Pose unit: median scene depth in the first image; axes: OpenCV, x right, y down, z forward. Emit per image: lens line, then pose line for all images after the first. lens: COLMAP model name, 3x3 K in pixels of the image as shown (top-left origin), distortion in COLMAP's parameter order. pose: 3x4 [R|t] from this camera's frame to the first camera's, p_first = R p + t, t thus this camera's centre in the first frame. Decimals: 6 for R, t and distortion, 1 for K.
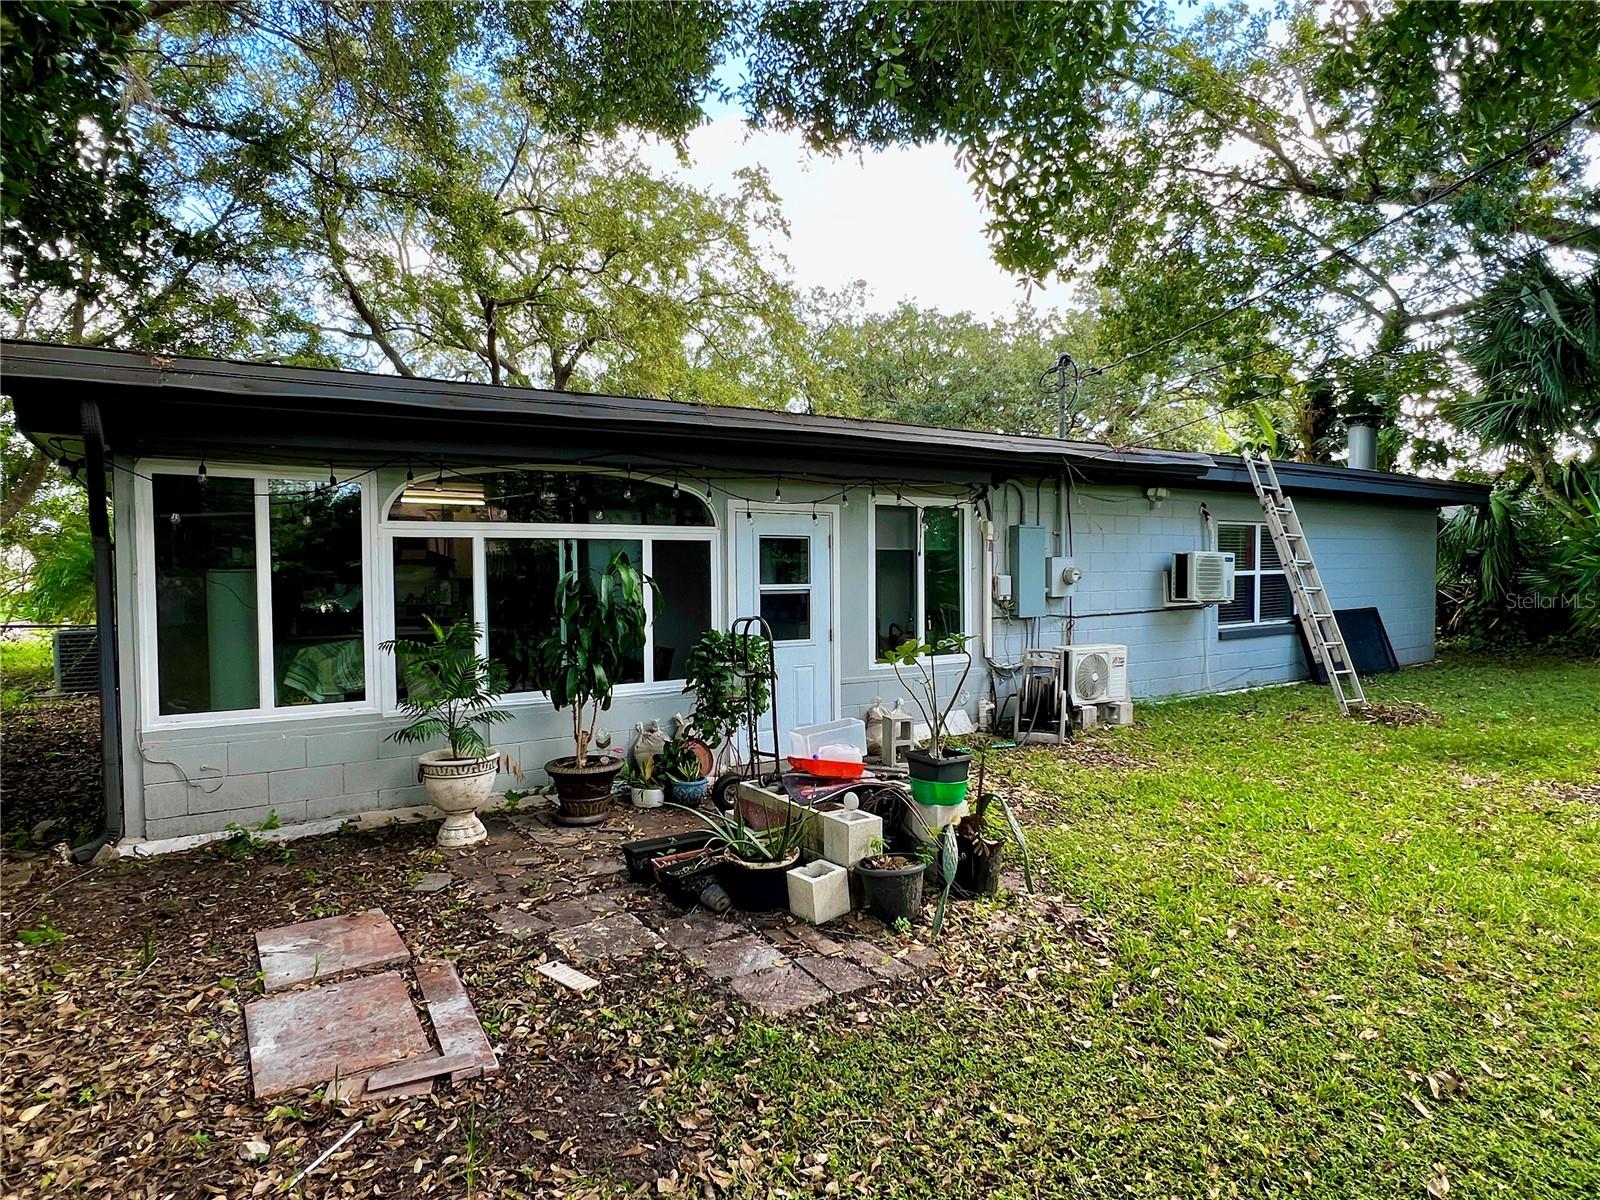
lens RADIAL K [[887.5, 0, 799.6], [0, 887.5, 602.7], [0, 0, 1]] dist [0.004260, 0.001119]
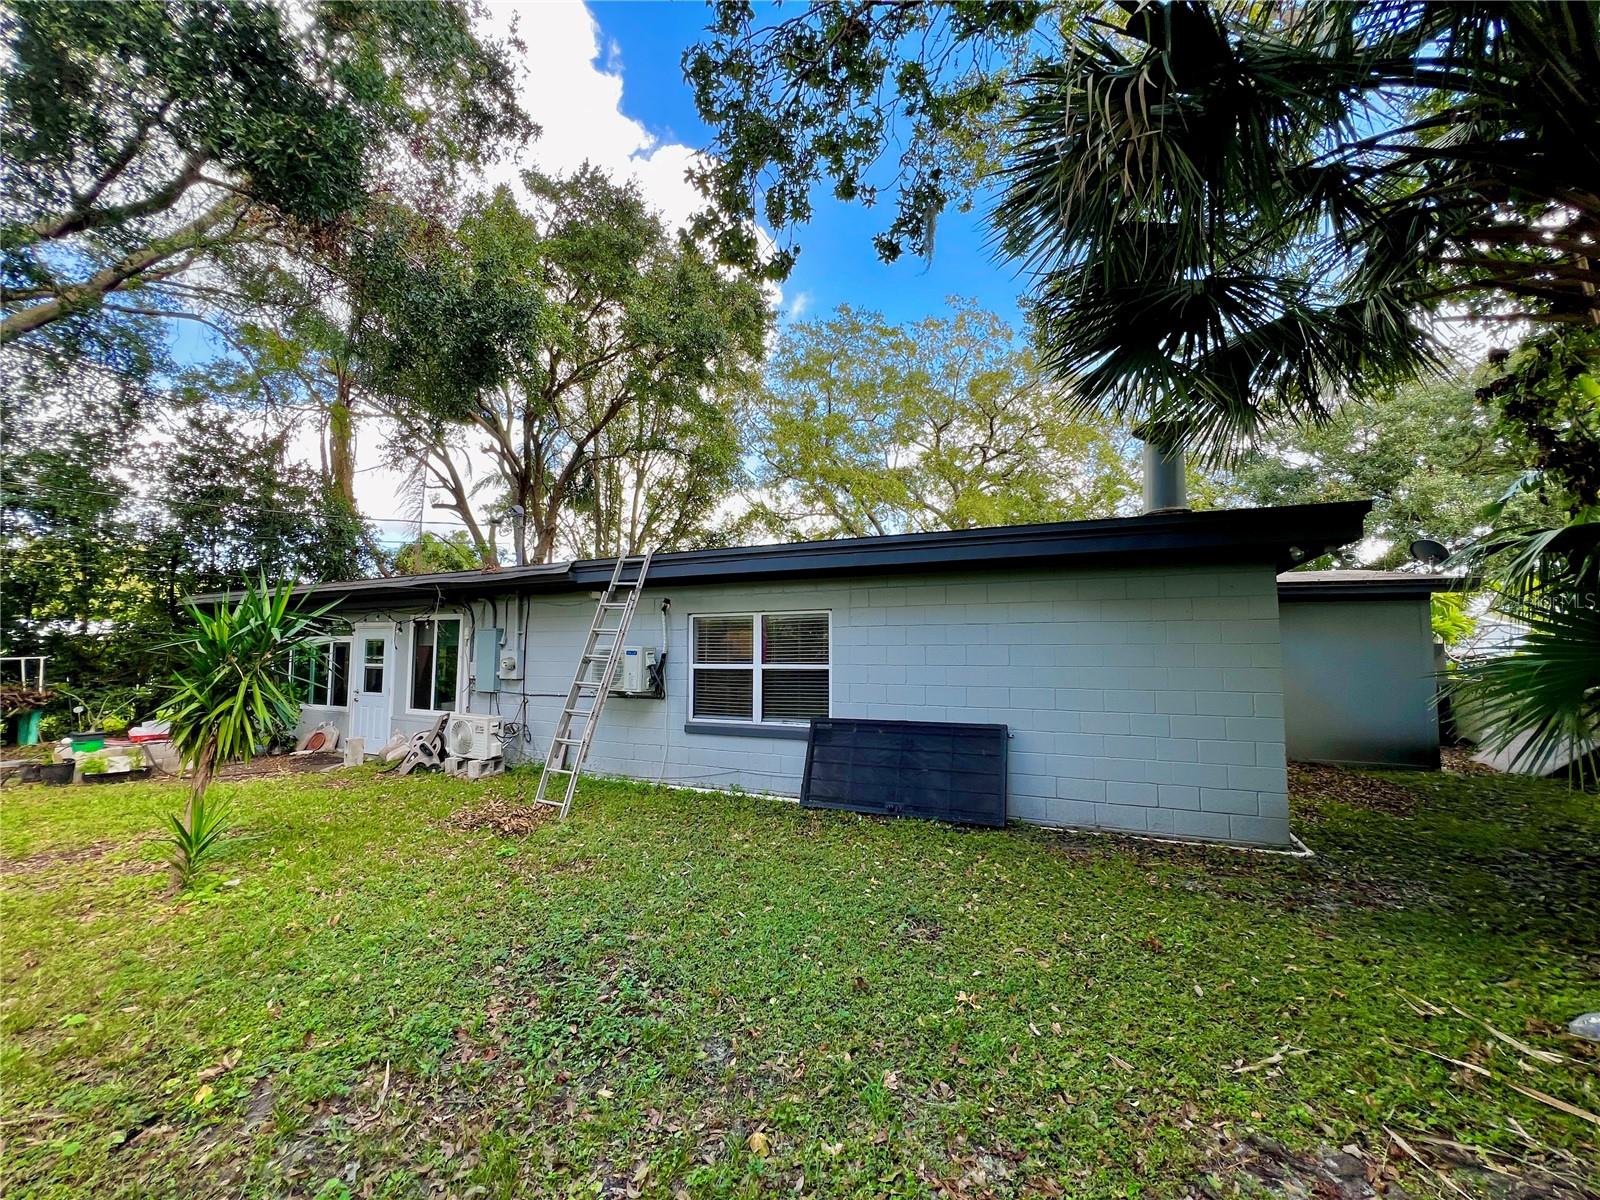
lens RADIAL K [[641.2, 0, 801.3], [0, 641.2, 598.5], [0, 0, 1]] dist [-0.000553, -0.000022]
pose [[0.525057, -0.054907, -0.849294, 1.406925], [-0.034473, 0.995726, -0.085686, -0.061775], [0.850368, 0.074268, 0.520920, 0.864740]]
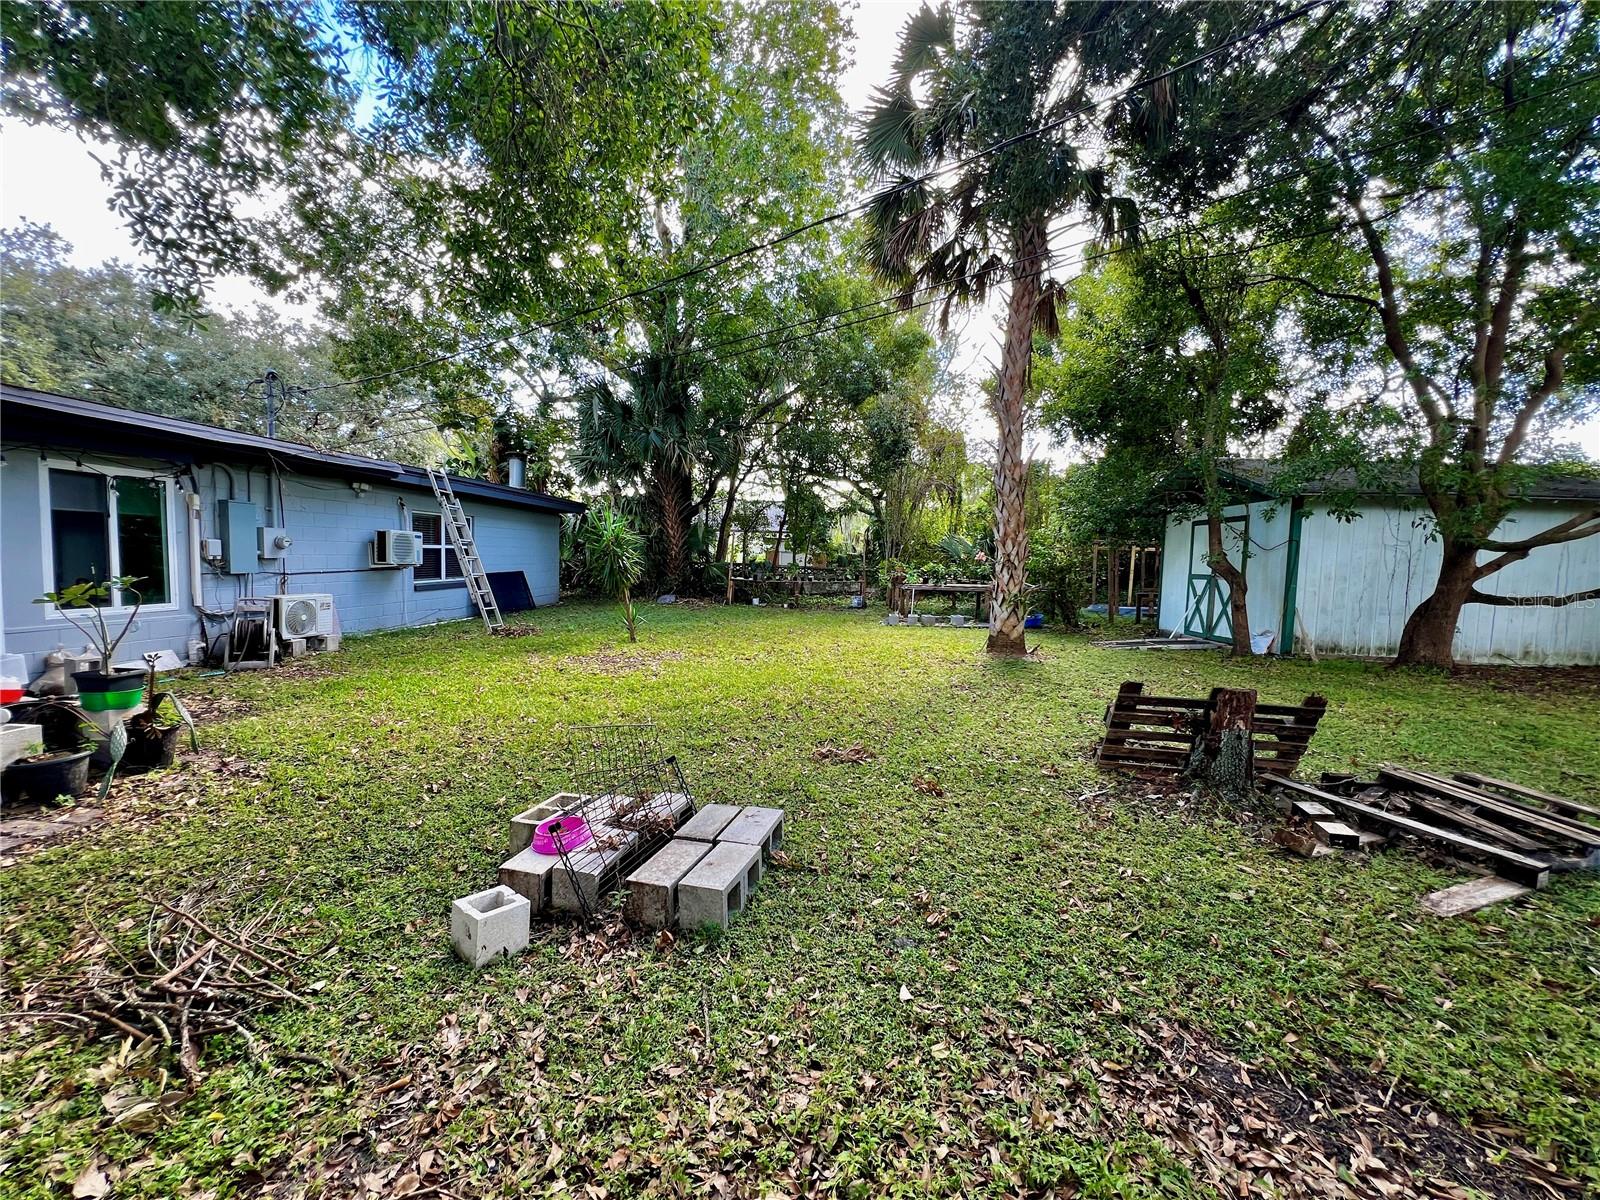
lens RADIAL K [[641.2, 0, 797.1], [0, 641.2, 604.2], [0, 0, 1]] dist [-0.000553, -0.000022]
pose [[0.610912, -0.030417, 0.791114, 0.018002], [-0.008336, 0.998959, 0.044845, 0.012708], [-0.791655, -0.033991, 0.610022, -0.193247]]
